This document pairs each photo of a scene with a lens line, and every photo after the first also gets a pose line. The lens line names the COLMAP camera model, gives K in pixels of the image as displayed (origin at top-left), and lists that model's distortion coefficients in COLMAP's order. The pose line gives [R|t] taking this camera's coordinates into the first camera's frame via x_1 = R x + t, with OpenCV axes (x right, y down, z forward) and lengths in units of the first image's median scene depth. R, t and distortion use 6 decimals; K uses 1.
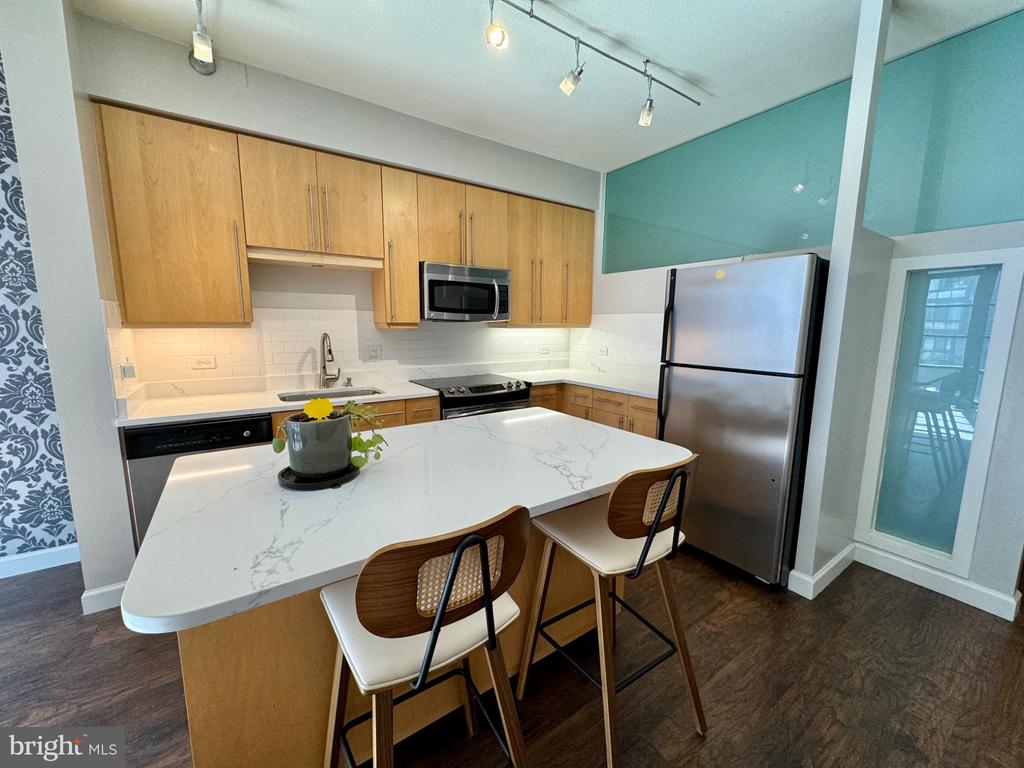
lens RADIAL K [[407.9, 0, 512.1], [0, 407.9, 383.0], [0, 0, 1]] dist [-0.005296, 0.000393]
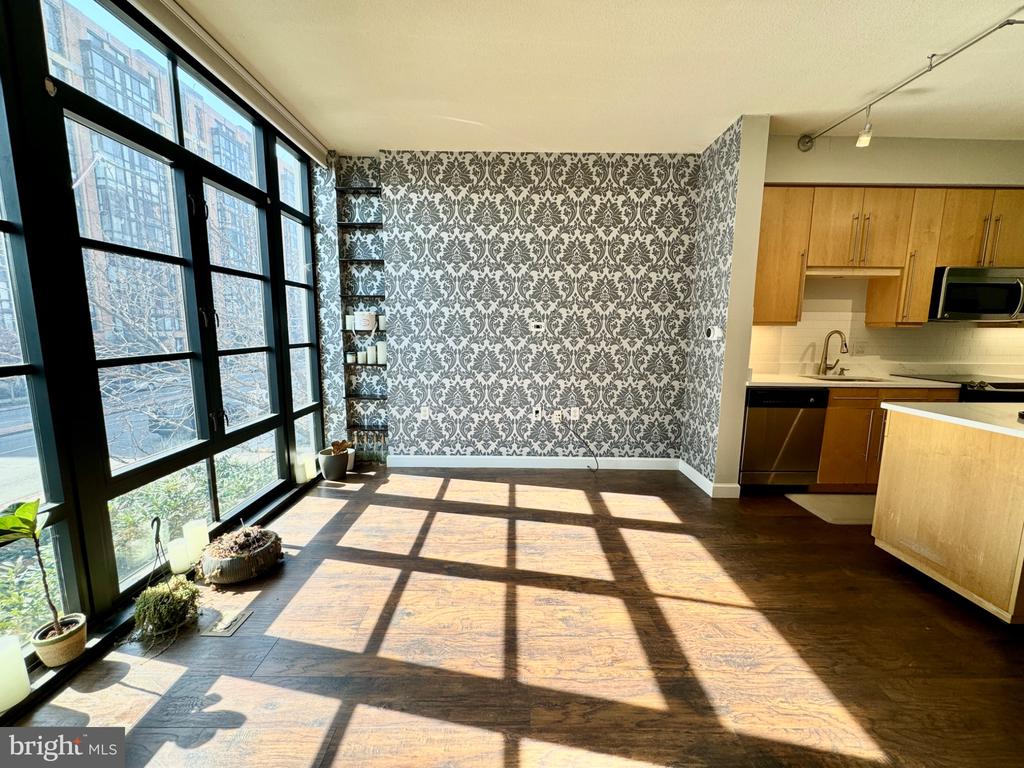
lens RADIAL K [[407.9, 0, 508.8], [0, 407.9, 383.5], [0, 0, 1]] dist [-0.005296, 0.000393]
pose [[0.825427, 0.075307, -0.559463, -0.563756], [-0.082610, 0.996507, 0.012254, 0.104191], [0.558431, 0.036103, 0.828765, -0.576180]]
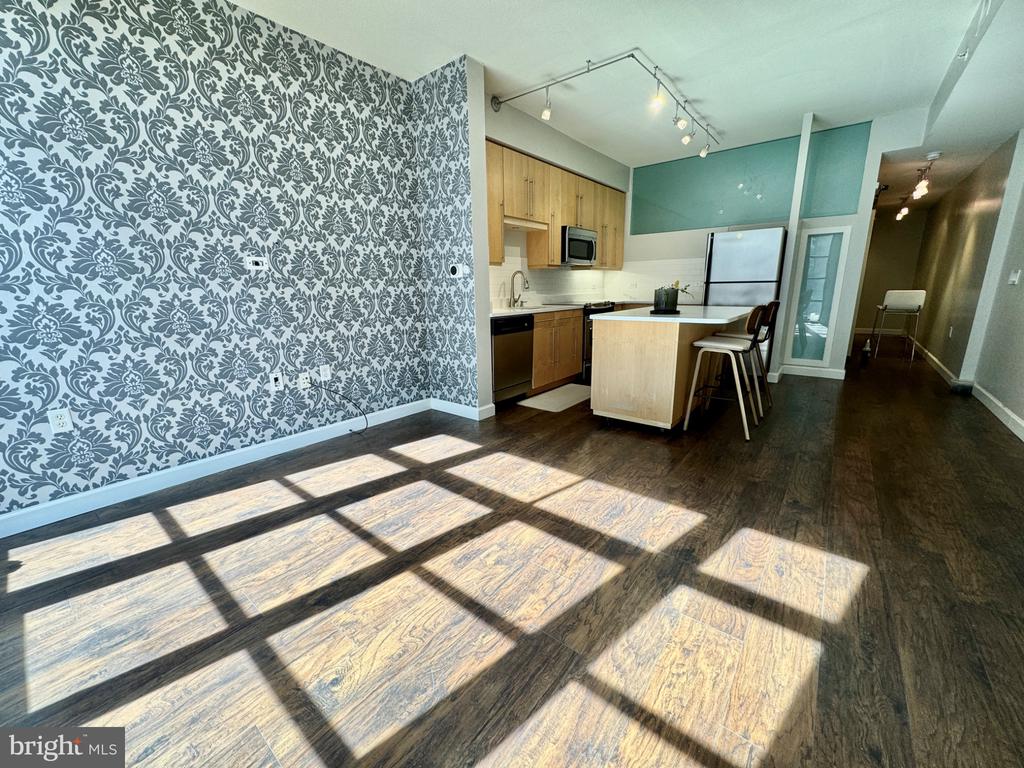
lens RADIAL K [[407.9, 0, 513.8], [0, 407.9, 383.0], [0, 0, 1]] dist [-0.005296, 0.000393]
pose [[0.956386, -0.091149, 0.277520, -0.938450], [0.066939, 0.993175, 0.095516, 0.156256], [-0.284332, -0.072773, 0.955960, -0.545736]]
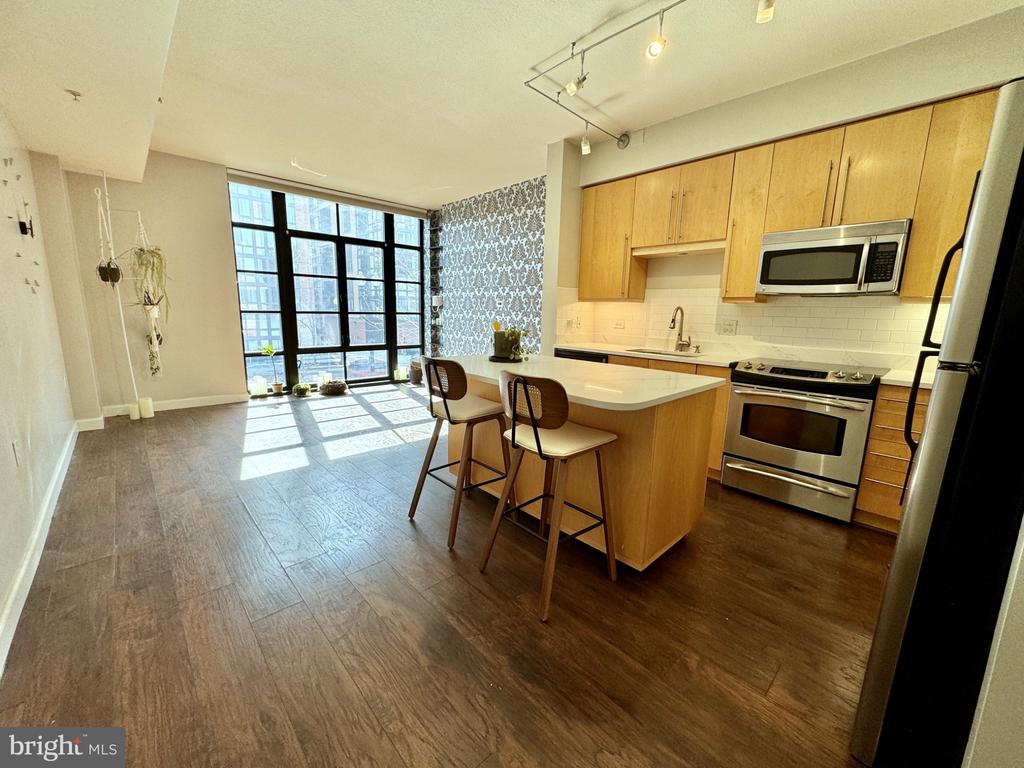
lens RADIAL K [[407.9, 0, 512.0], [0, 407.9, 383.1], [0, 0, 1]] dist [-0.005296, 0.000393]
pose [[0.149124, 0.174049, -0.973380, 0.723453], [-0.160842, 0.975547, 0.149795, 0.002705], [0.975649, 0.134222, 0.173472, 0.294310]]
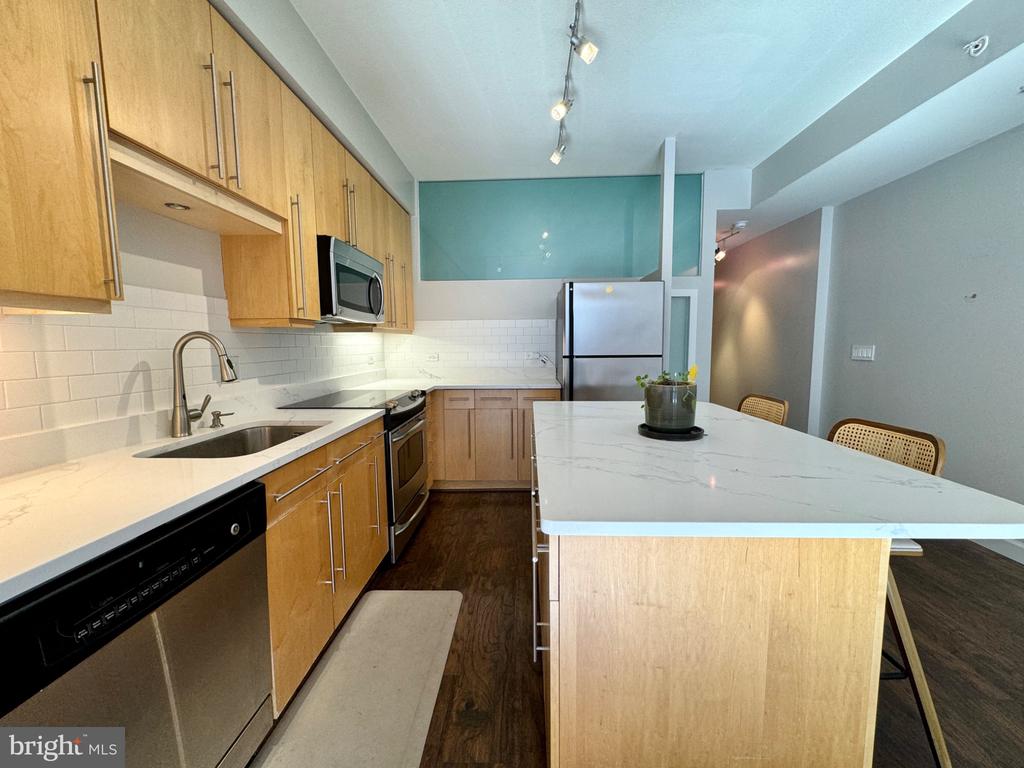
lens RADIAL K [[407.9, 0, 512.4], [0, 407.9, 382.8], [0, 0, 1]] dist [-0.005296, 0.000393]
pose [[0.598701, -0.091201, 0.795763, -0.629813], [0.129716, 0.991422, 0.016031, -0.009024], [-0.790399, 0.093625, 0.605396, 0.335440]]
